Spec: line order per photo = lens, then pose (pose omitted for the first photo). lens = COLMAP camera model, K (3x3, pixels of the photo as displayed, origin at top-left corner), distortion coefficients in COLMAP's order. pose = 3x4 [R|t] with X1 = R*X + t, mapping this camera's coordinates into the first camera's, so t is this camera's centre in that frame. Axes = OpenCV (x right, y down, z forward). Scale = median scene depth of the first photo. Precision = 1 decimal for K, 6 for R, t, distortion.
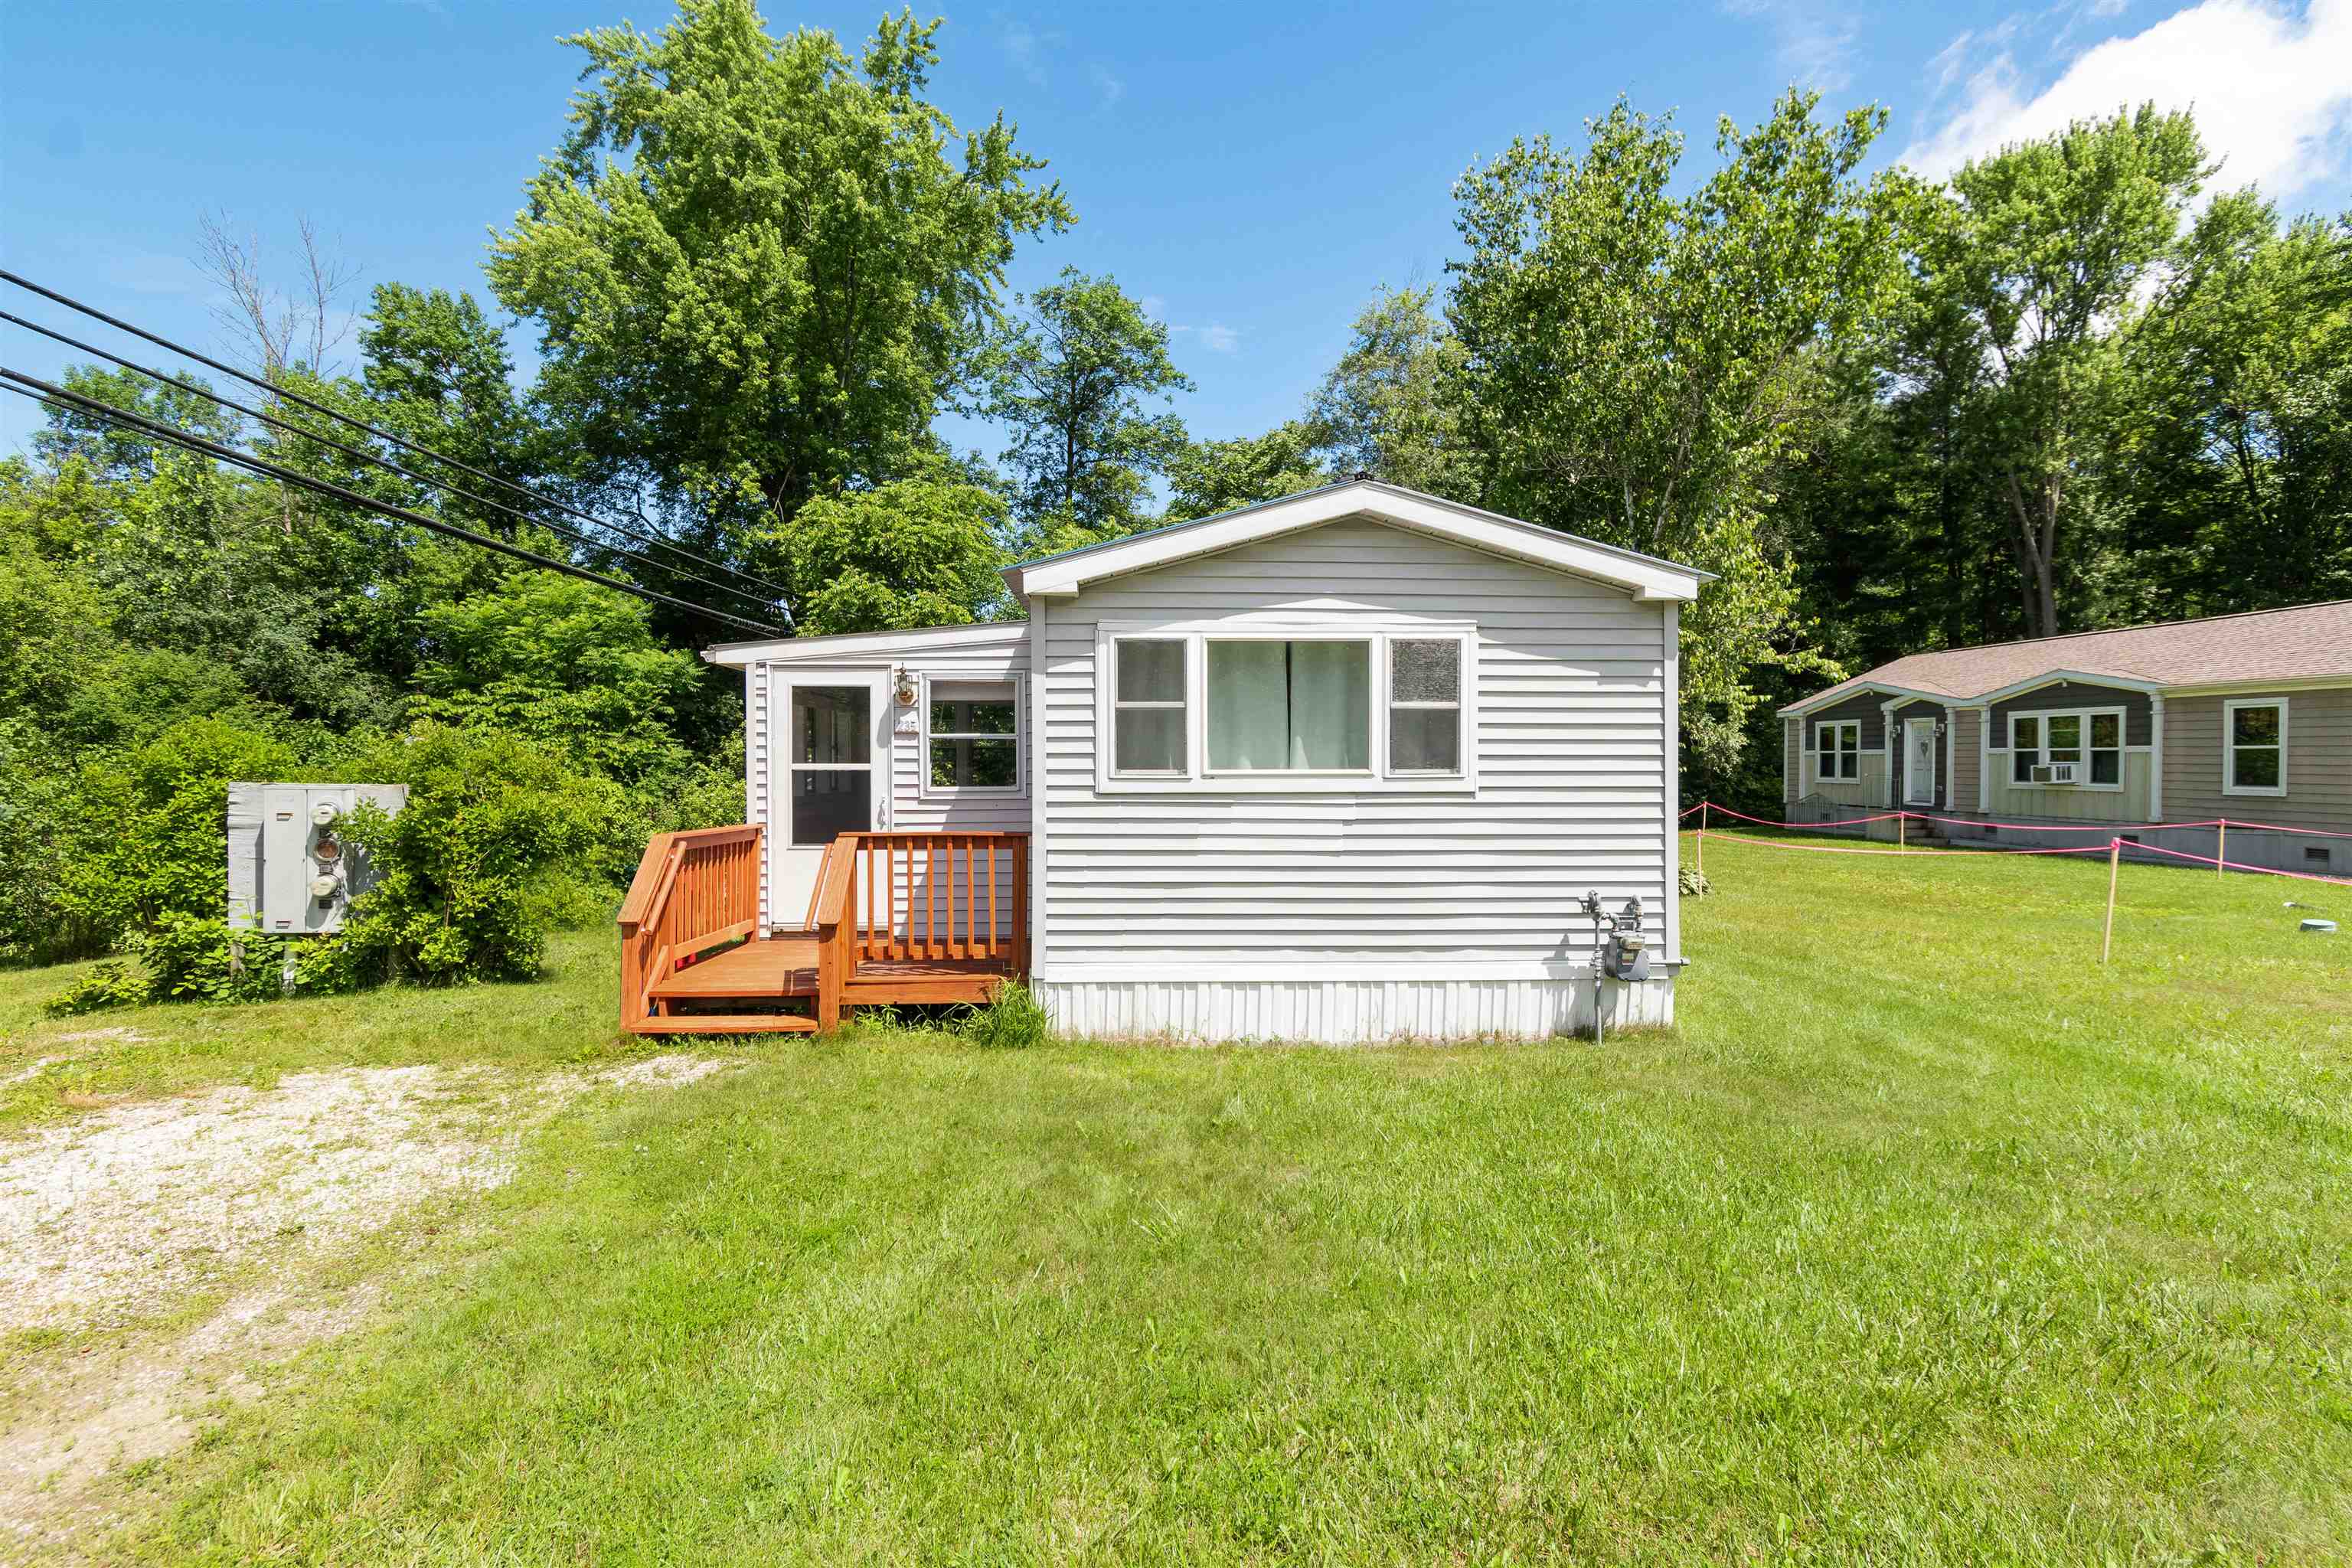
lens RADIAL K [[1213.2, 0, 1176.0], [0, 1213.2, 784.0], [0, 0, 1]] dist [0.001159, -0.000054]
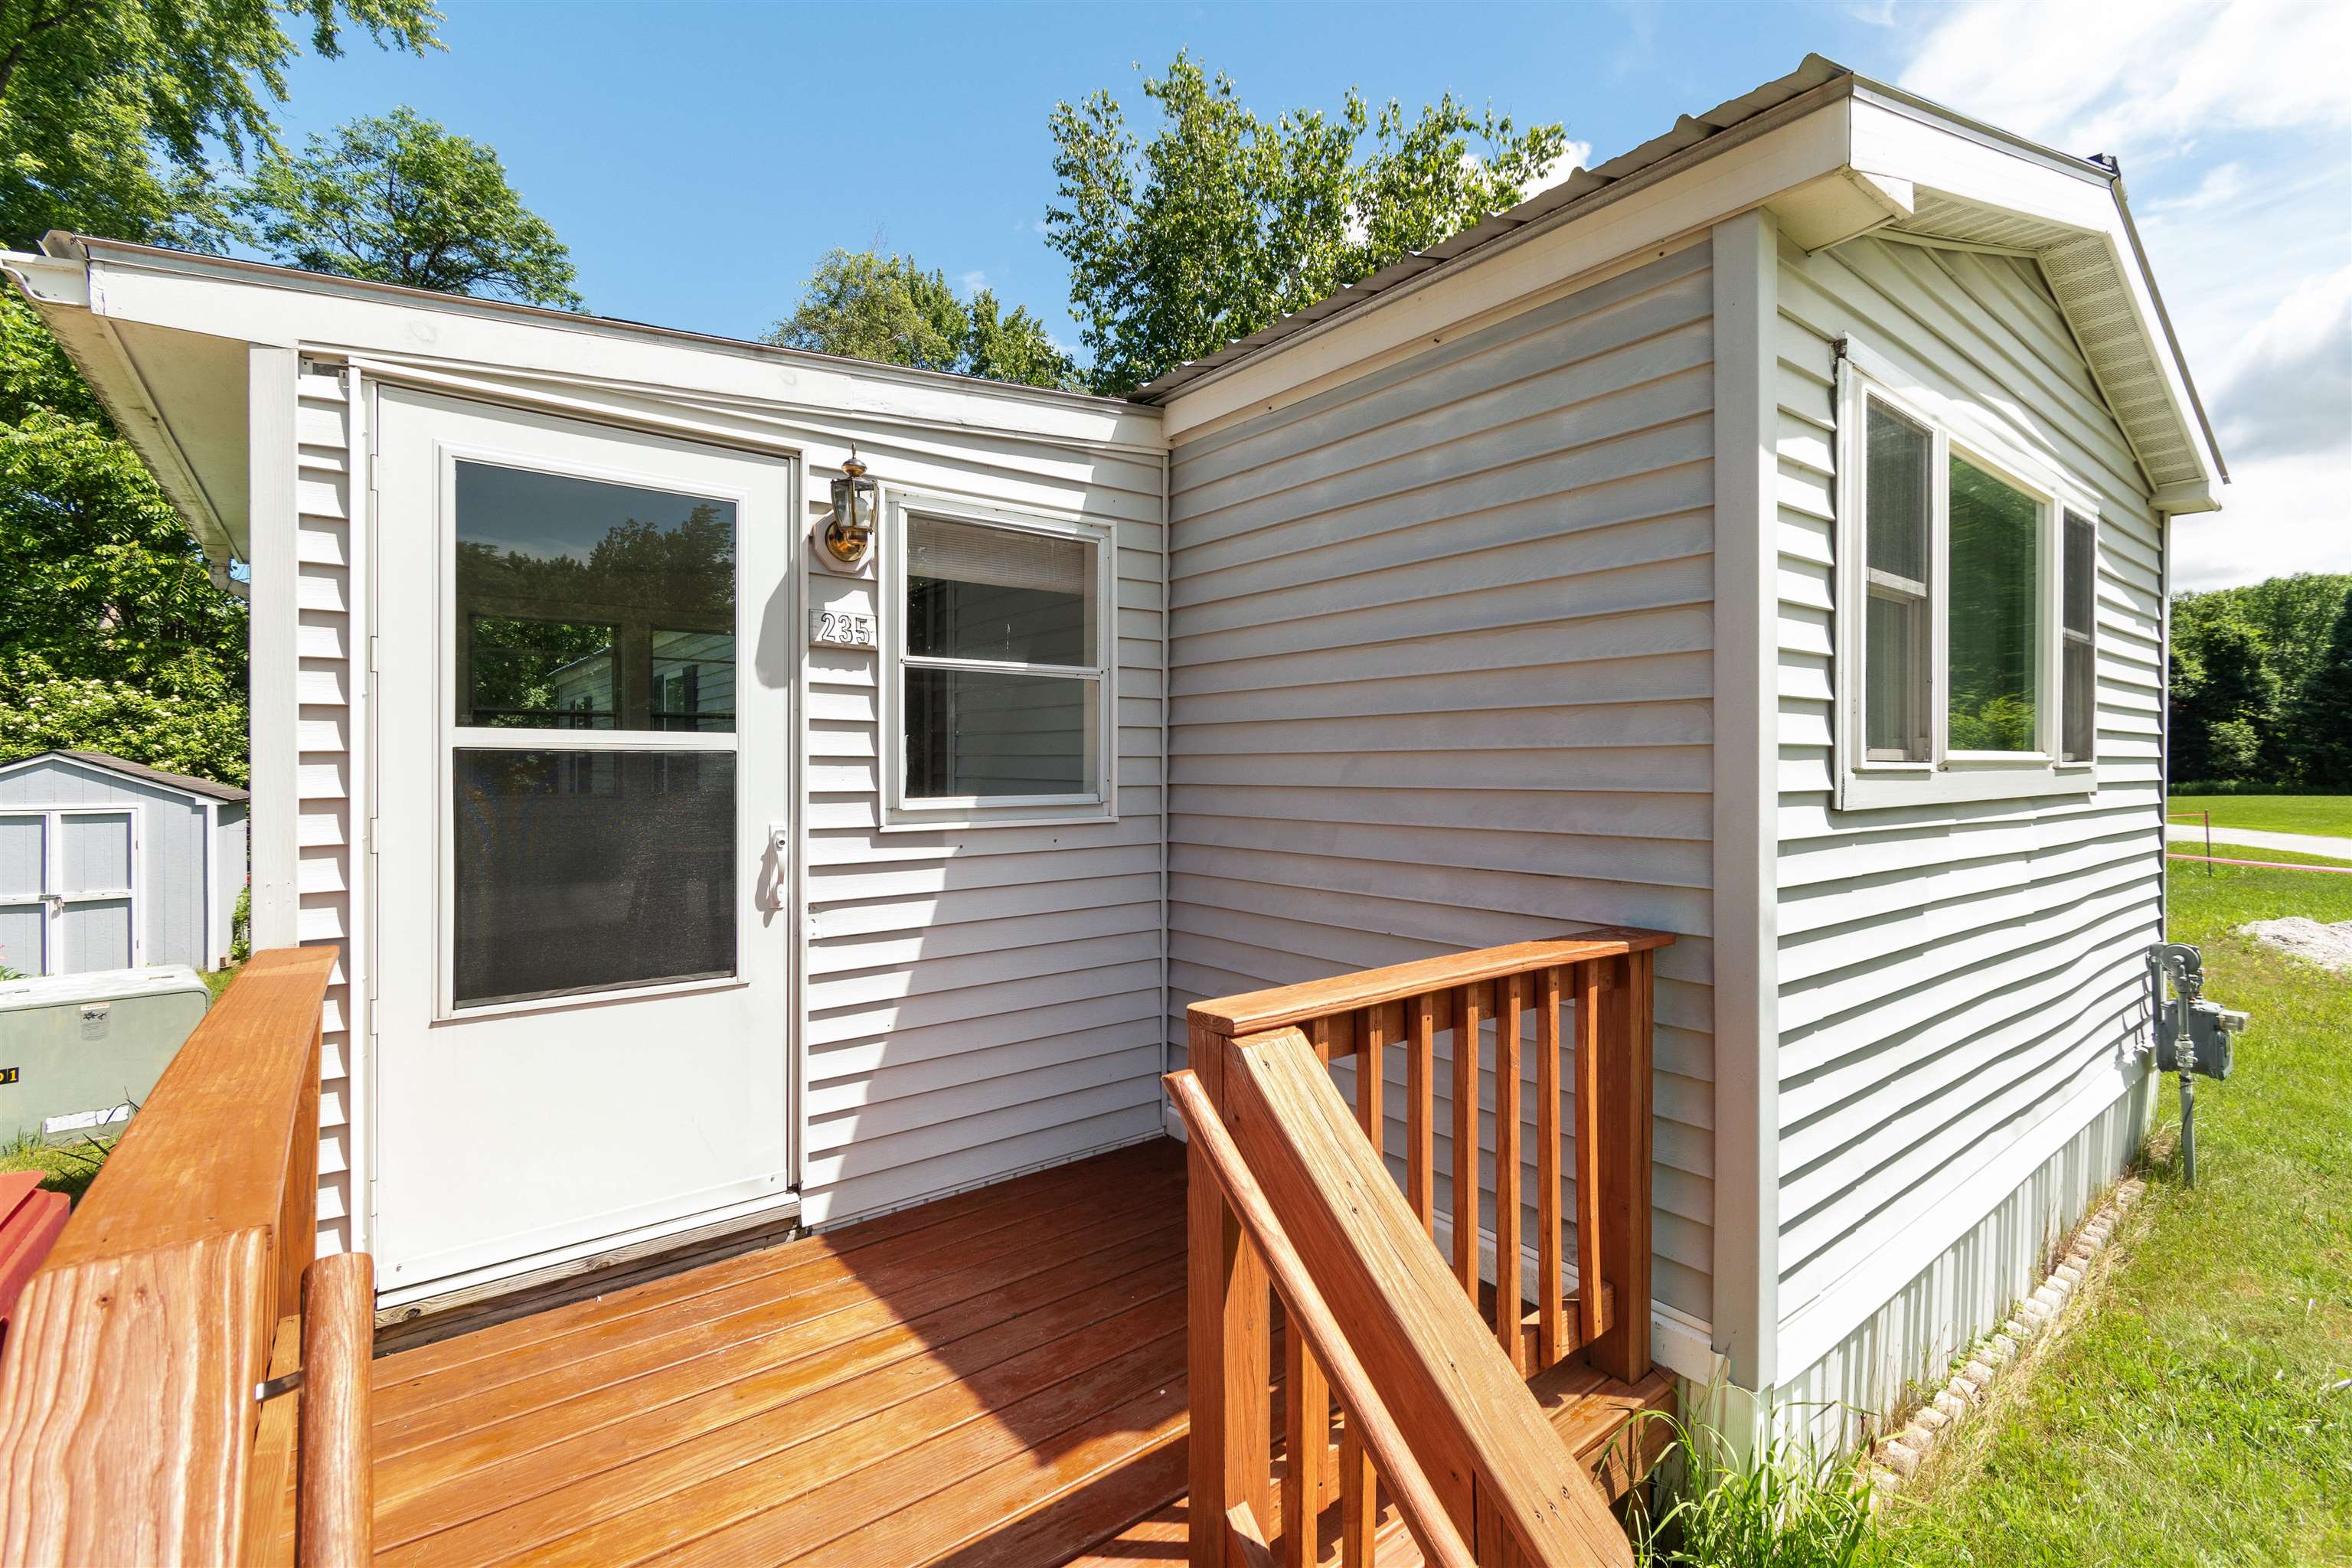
lens RADIAL K [[1040.7, 0, 1181.0], [0, 1040.7, 769.2], [0, 0, 1]] dist [-0.000694, -0.000324]
pose [[0.800712, -0.002681, 0.599044, -0.325964], [0.006907, 0.999965, -0.004757, -0.004470], [-0.599010, 0.007946, 0.800702, 0.694563]]
